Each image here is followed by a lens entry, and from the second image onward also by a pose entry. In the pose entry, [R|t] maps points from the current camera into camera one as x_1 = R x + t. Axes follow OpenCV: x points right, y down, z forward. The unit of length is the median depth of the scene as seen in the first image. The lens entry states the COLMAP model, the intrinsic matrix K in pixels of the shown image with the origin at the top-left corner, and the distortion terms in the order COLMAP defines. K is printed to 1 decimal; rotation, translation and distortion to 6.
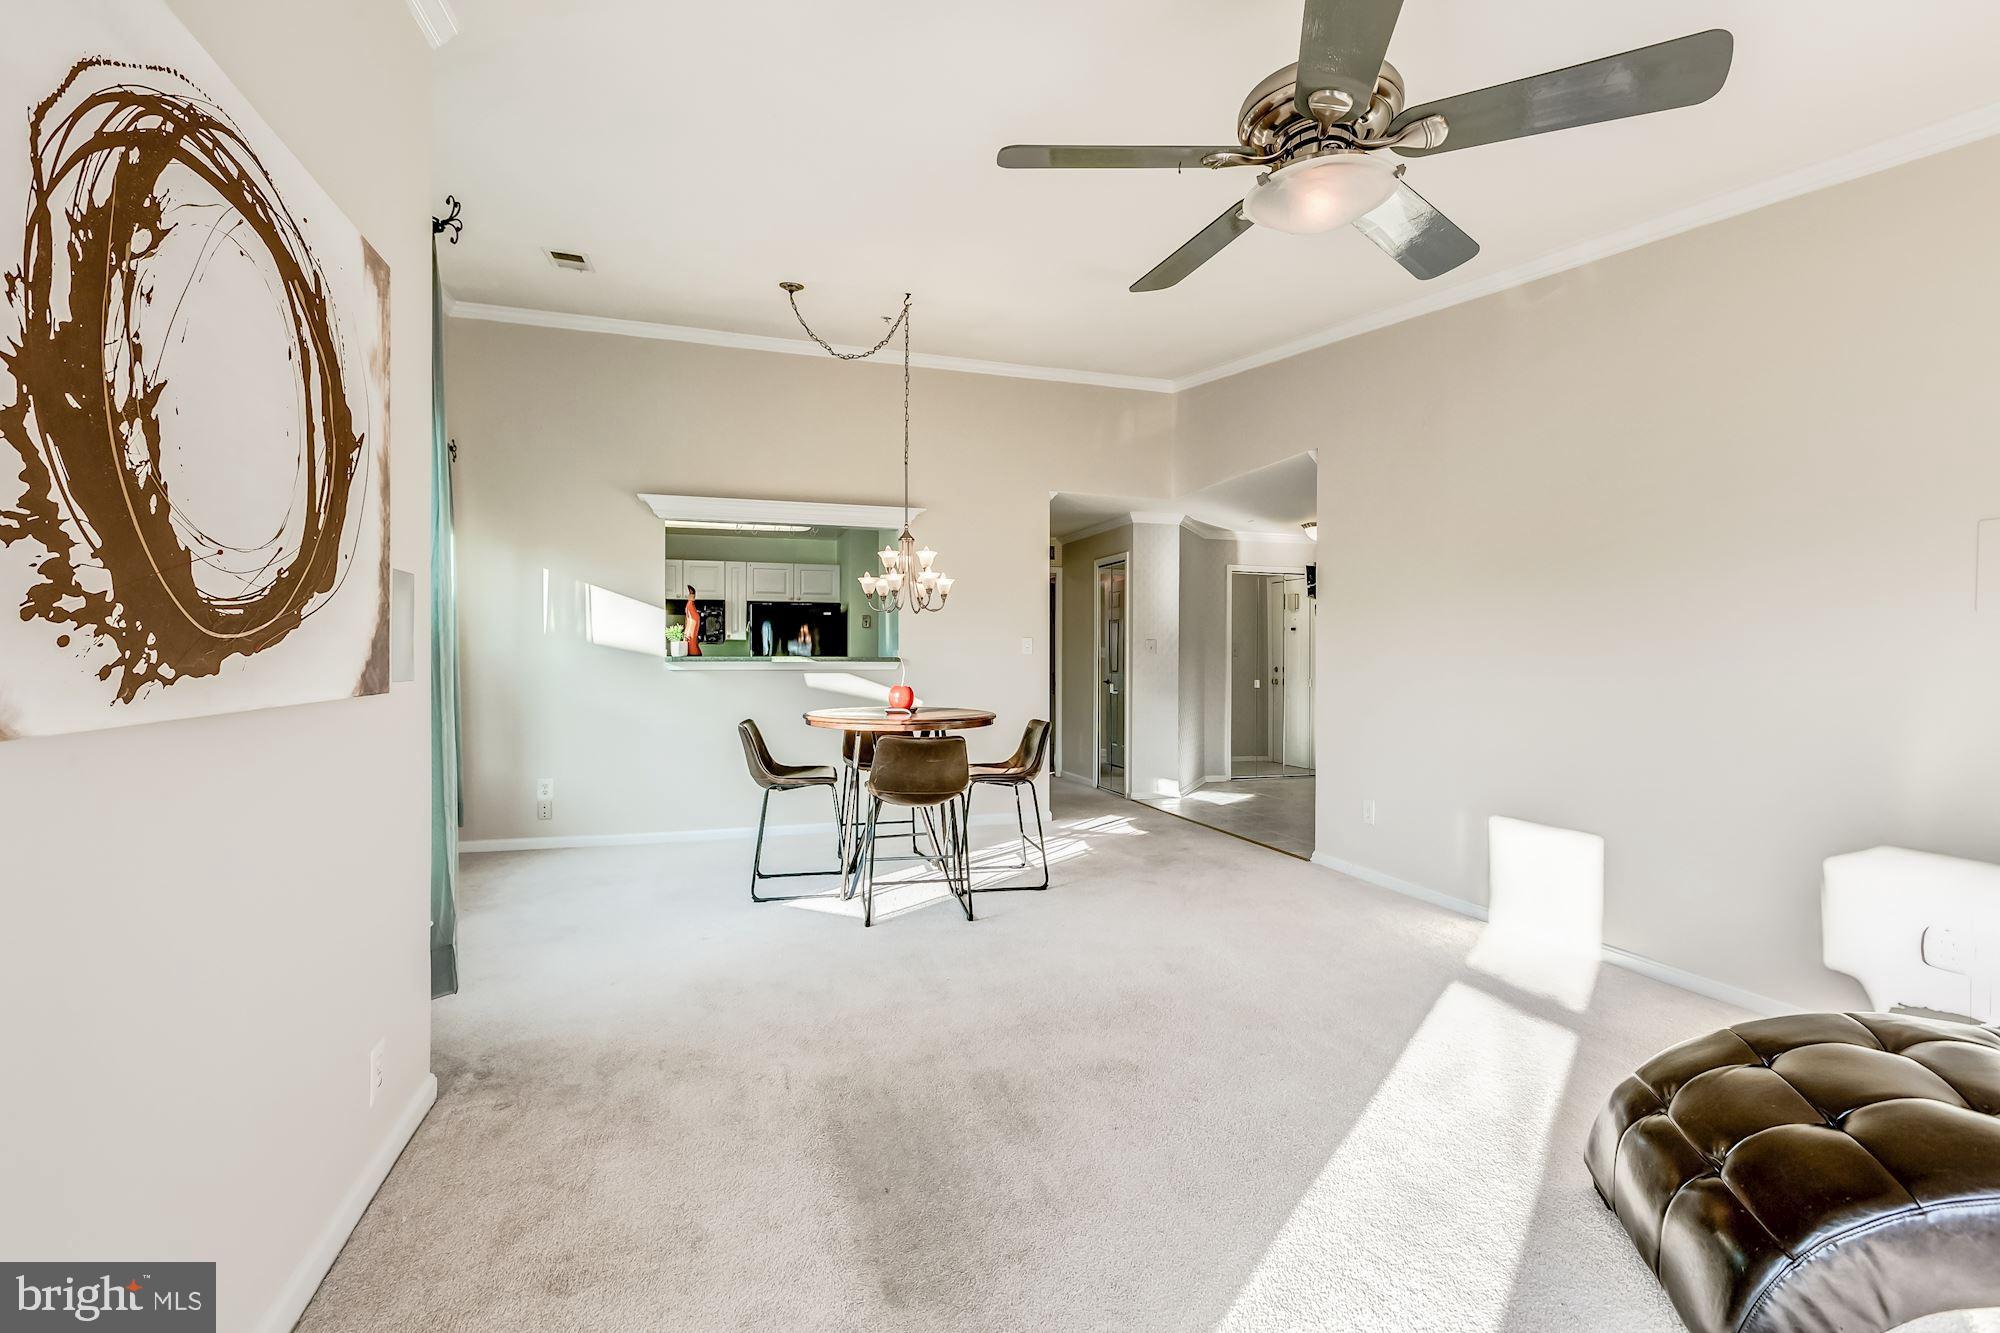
lens RADIAL K [[893.0, 0, 986.9], [0, 893.0, 662.3], [0, 0, 1]] dist [0.002698, -0.000587]
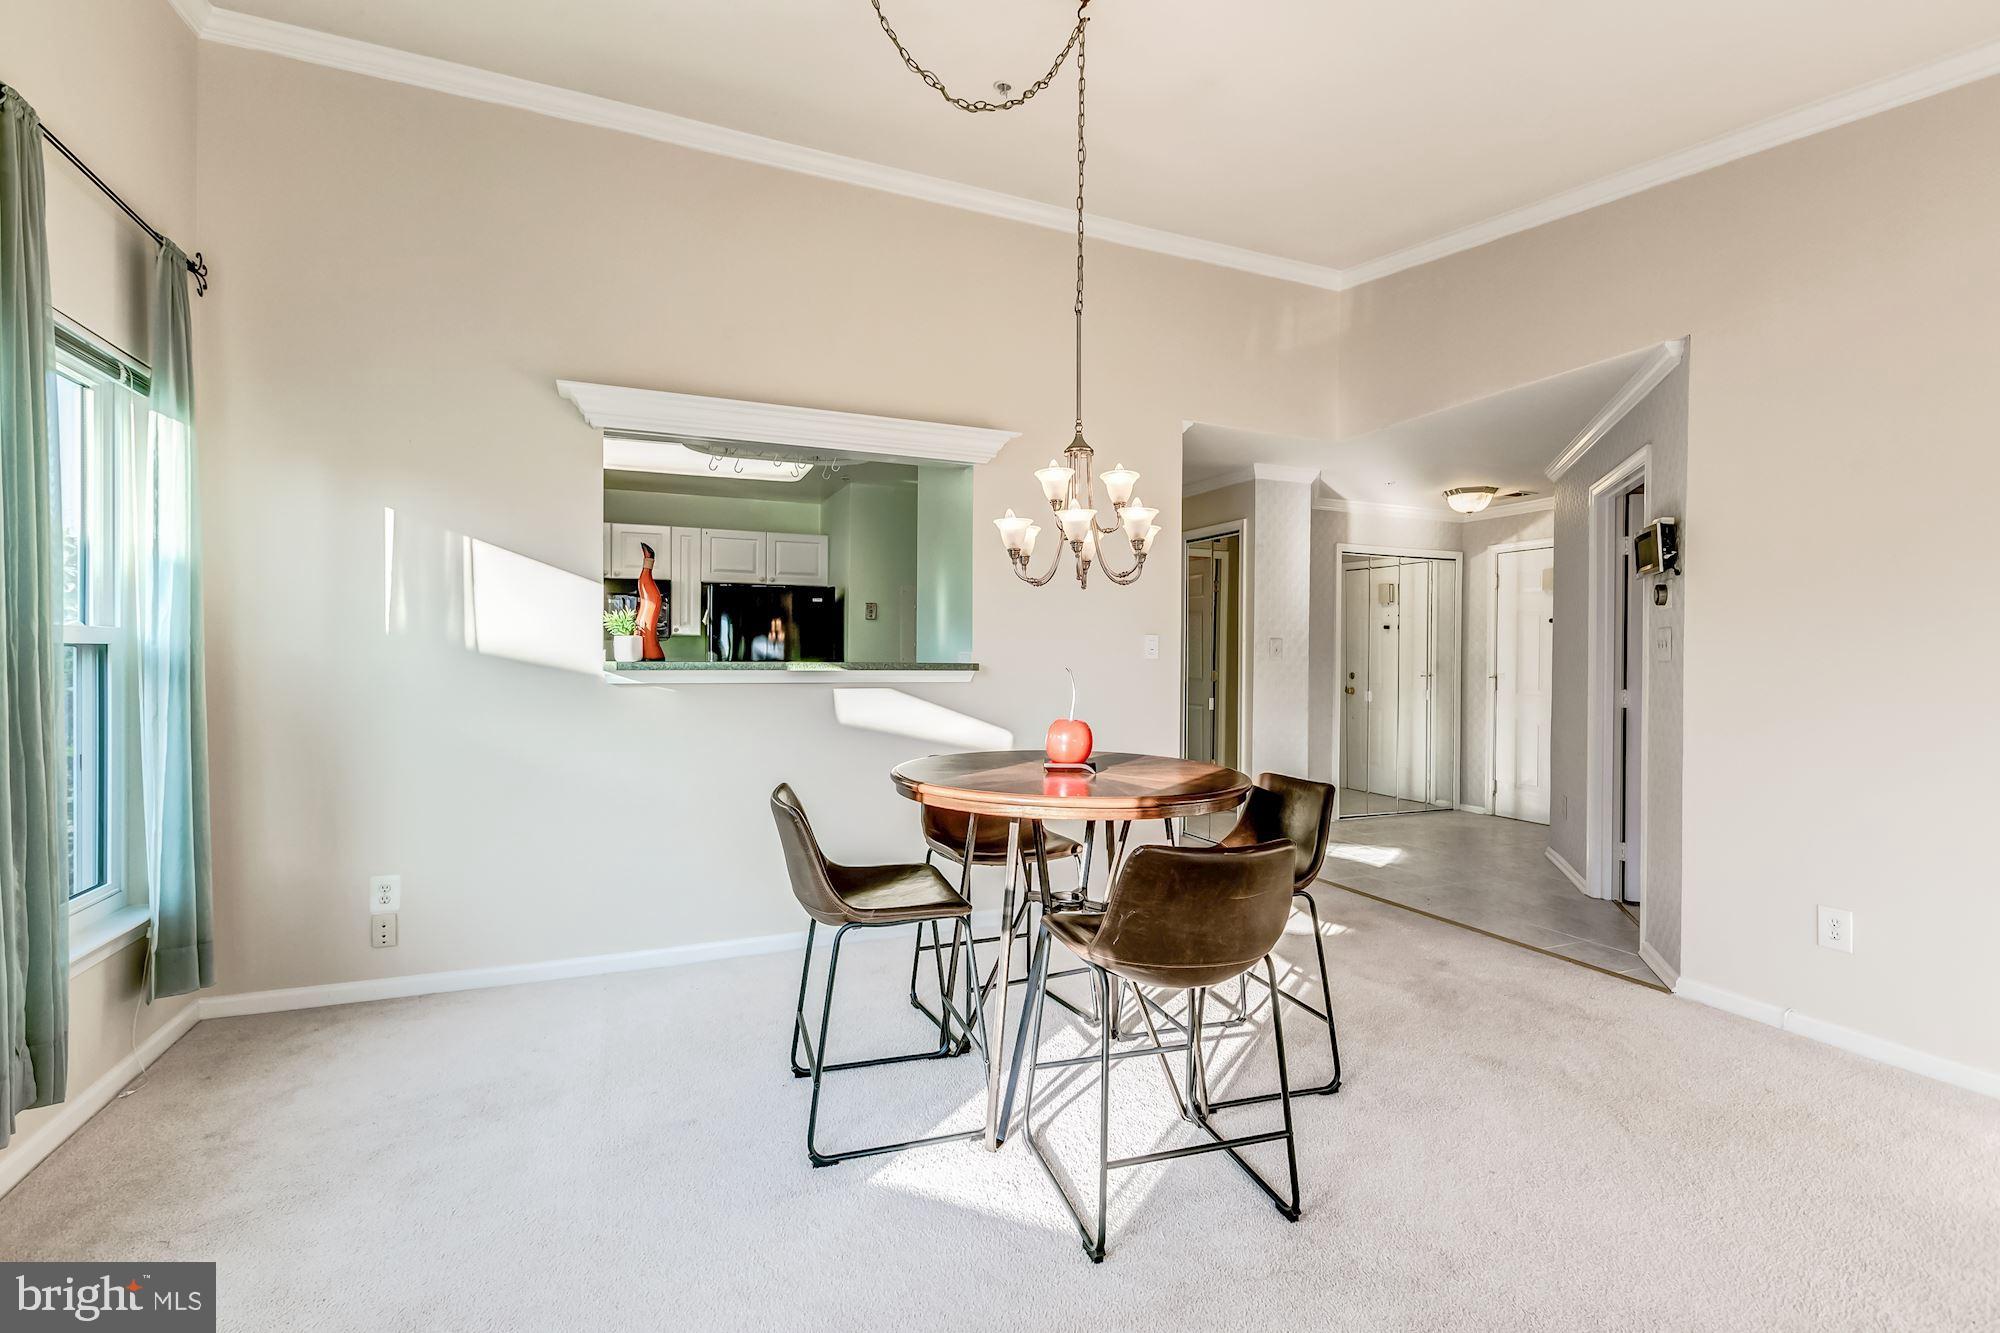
lens RADIAL K [[893.0, 0, 986.9], [0, 893.0, 662.3], [0, 0, 1]] dist [0.002698, -0.000587]
pose [[0.994947, 0.003902, 0.100325, -0.167325], [-0.003911, 0.999992, -0.000113, -0.007064], [-0.100324, -0.000280, 0.994955, 0.387530]]
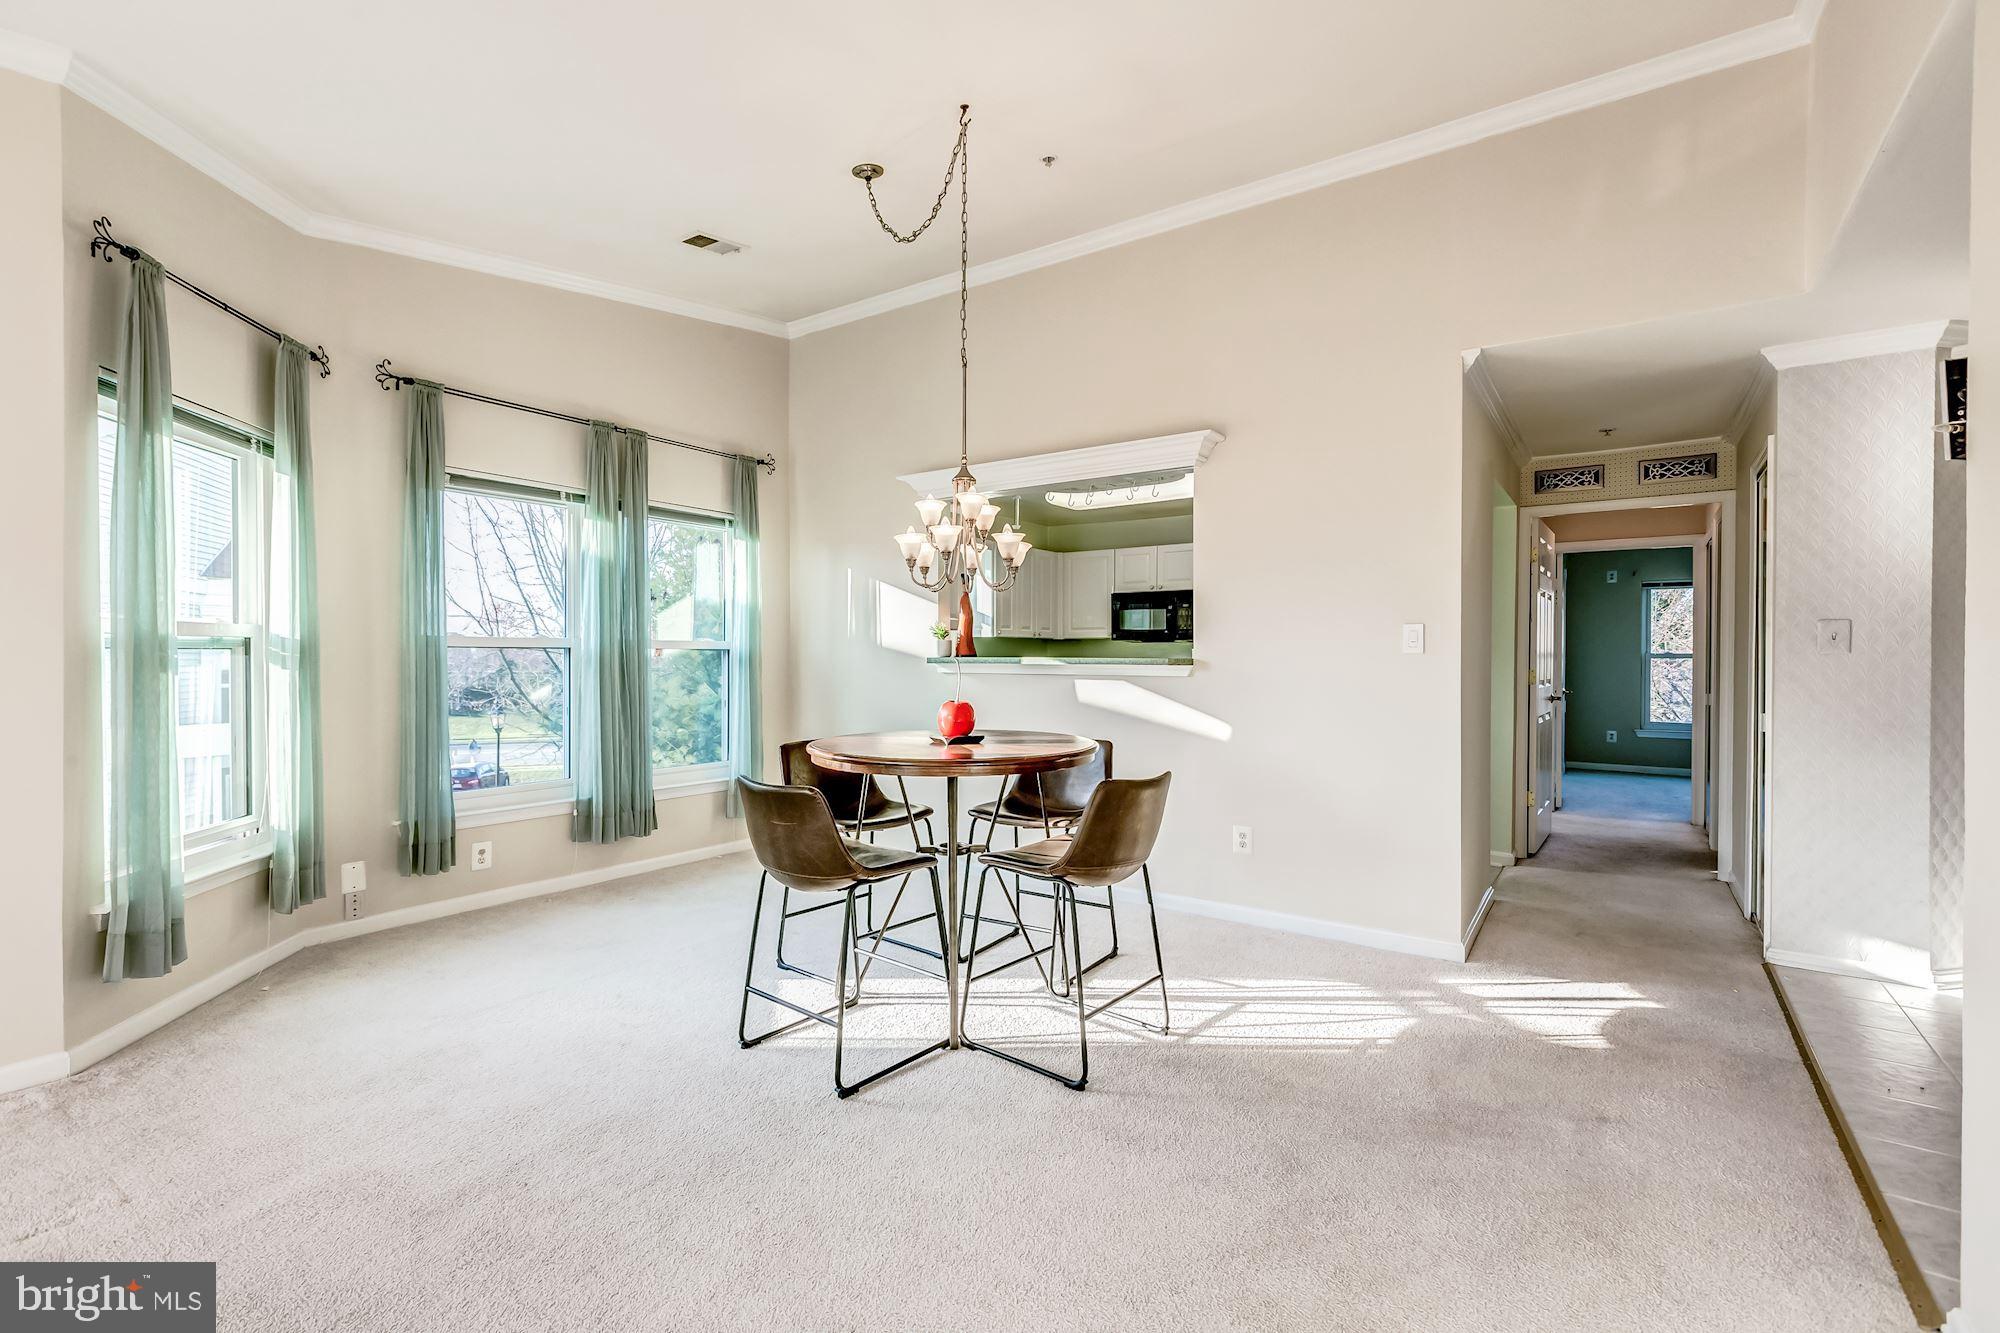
lens RADIAL K [[898.3, 0, 1000.0], [0, 898.3, 666.5], [0, 0, 1]] dist [-0.010267, 0.000134]
pose [[0.607523, 0.008965, -0.794251, 0.379757], [-0.004486, 0.999959, 0.007856, -0.004621], [0.794289, -0.001210, 0.607538, 0.517441]]
